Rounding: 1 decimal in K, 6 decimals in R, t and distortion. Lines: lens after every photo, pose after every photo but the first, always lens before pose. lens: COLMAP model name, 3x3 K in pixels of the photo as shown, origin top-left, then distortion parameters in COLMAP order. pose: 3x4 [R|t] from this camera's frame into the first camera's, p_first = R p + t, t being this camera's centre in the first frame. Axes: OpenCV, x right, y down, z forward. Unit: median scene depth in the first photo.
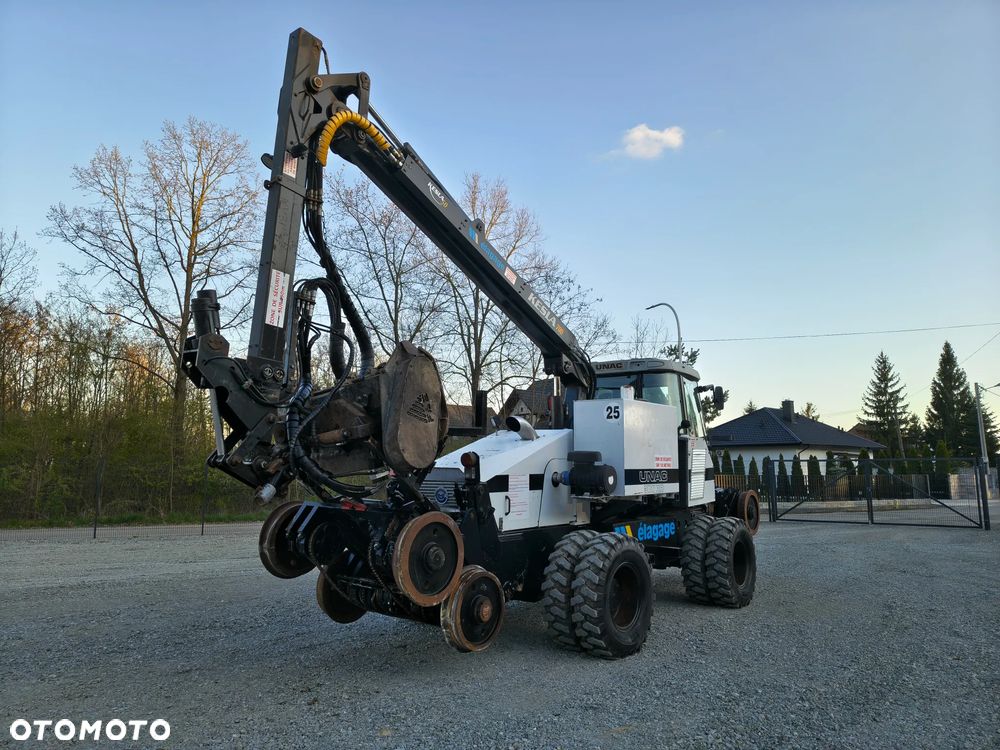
lens RADIAL K [[660.7, 0, 506.6], [0, 660.7, 385.4], [0, 0, 1]] dist [0.043541, -0.057067]
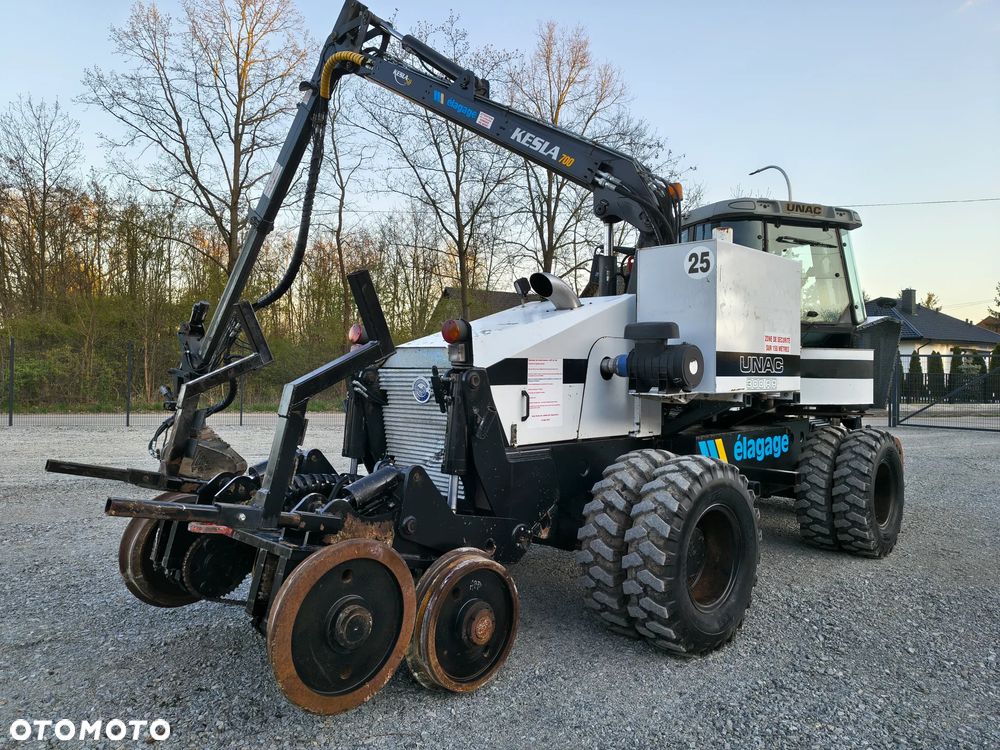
lens RADIAL K [[660.7, 0, 506.6], [0, 660.7, 385.4], [0, 0, 1]] dist [0.043541, -0.057067]
pose [[0.992197, 0.019048, -0.123218, 0.044931], [0.000709, 0.987383, 0.158347, 0.046814], [0.124680, -0.157199, 0.979665, 0.289867]]
